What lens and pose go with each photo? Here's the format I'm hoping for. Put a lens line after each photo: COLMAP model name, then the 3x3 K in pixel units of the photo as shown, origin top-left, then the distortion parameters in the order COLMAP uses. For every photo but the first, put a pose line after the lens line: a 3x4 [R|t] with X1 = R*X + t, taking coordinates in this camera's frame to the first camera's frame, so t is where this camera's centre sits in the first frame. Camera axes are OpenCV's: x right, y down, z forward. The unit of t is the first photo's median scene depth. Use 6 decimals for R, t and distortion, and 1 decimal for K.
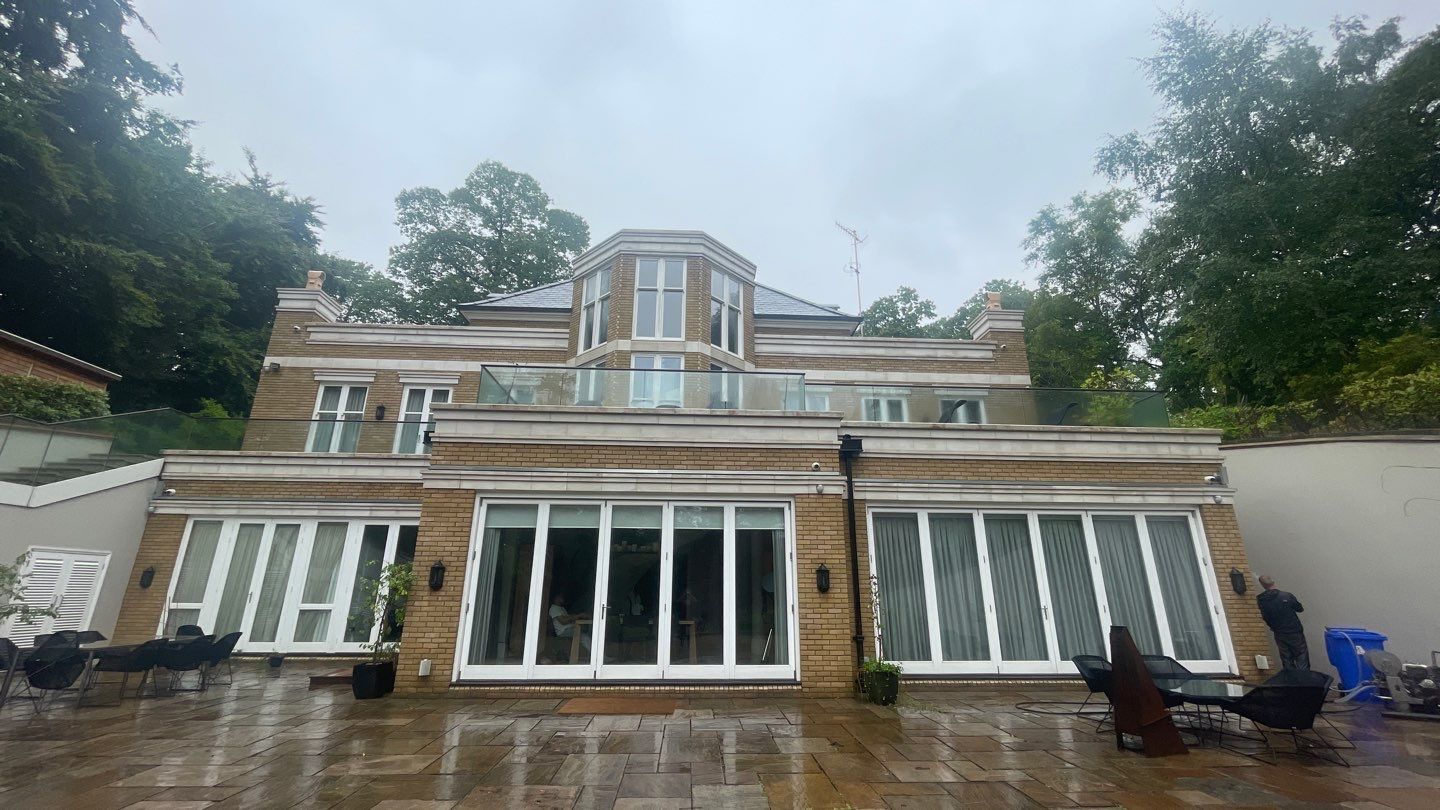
lens RADIAL K [[612.3, 0, 719.1], [0, 612.3, 395.3], [0, 0, 1]] dist [0.000006, 0.000096]
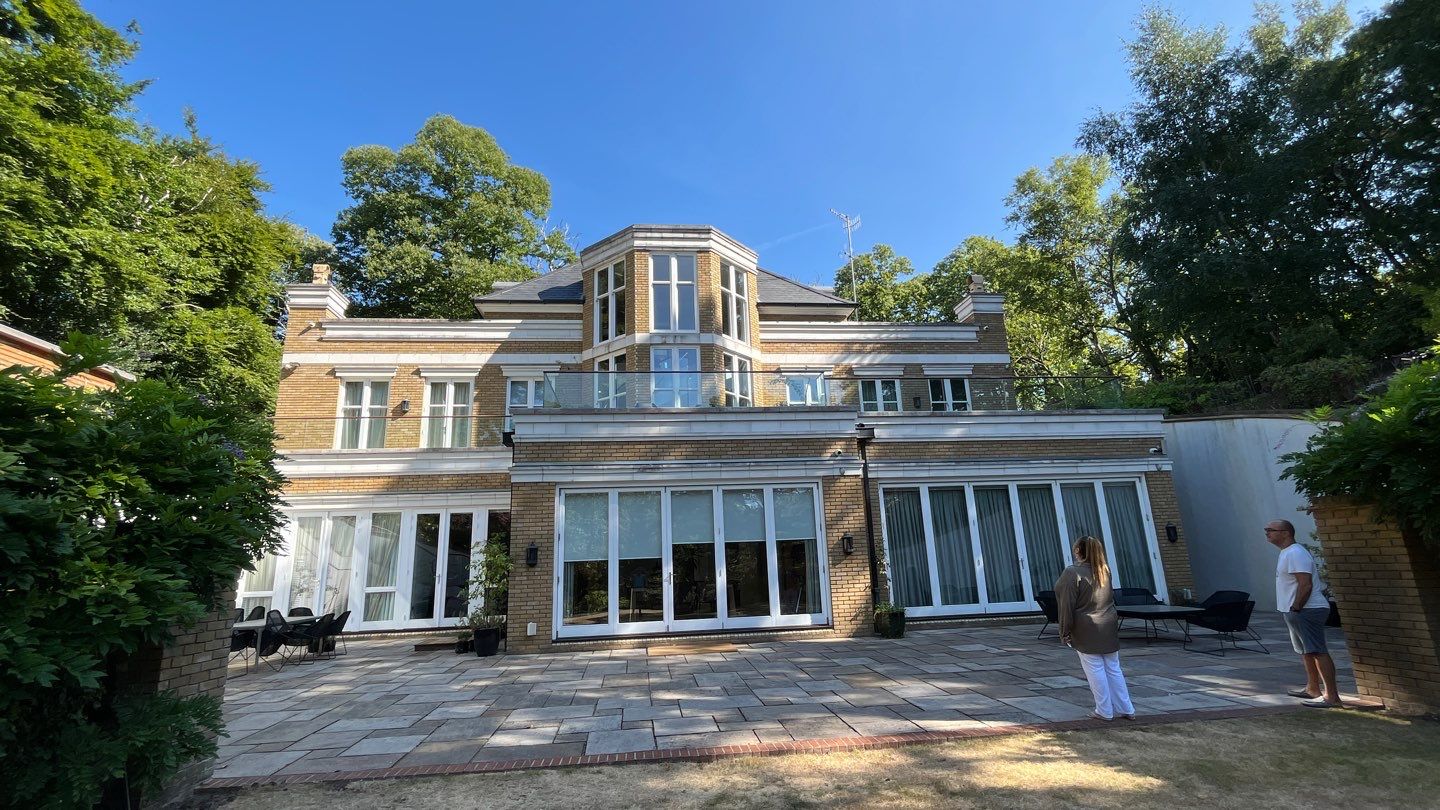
lens RADIAL K [[677.7, 0, 725.1], [0, 677.7, 400.4], [0, 0, 1]] dist [-0.001229, -0.000419]
pose [[0.996889, -0.026567, 0.074207, -0.143570], [0.021525, 0.997457, 0.067942, -0.072532], [-0.075823, -0.066134, 0.994926, -0.266996]]
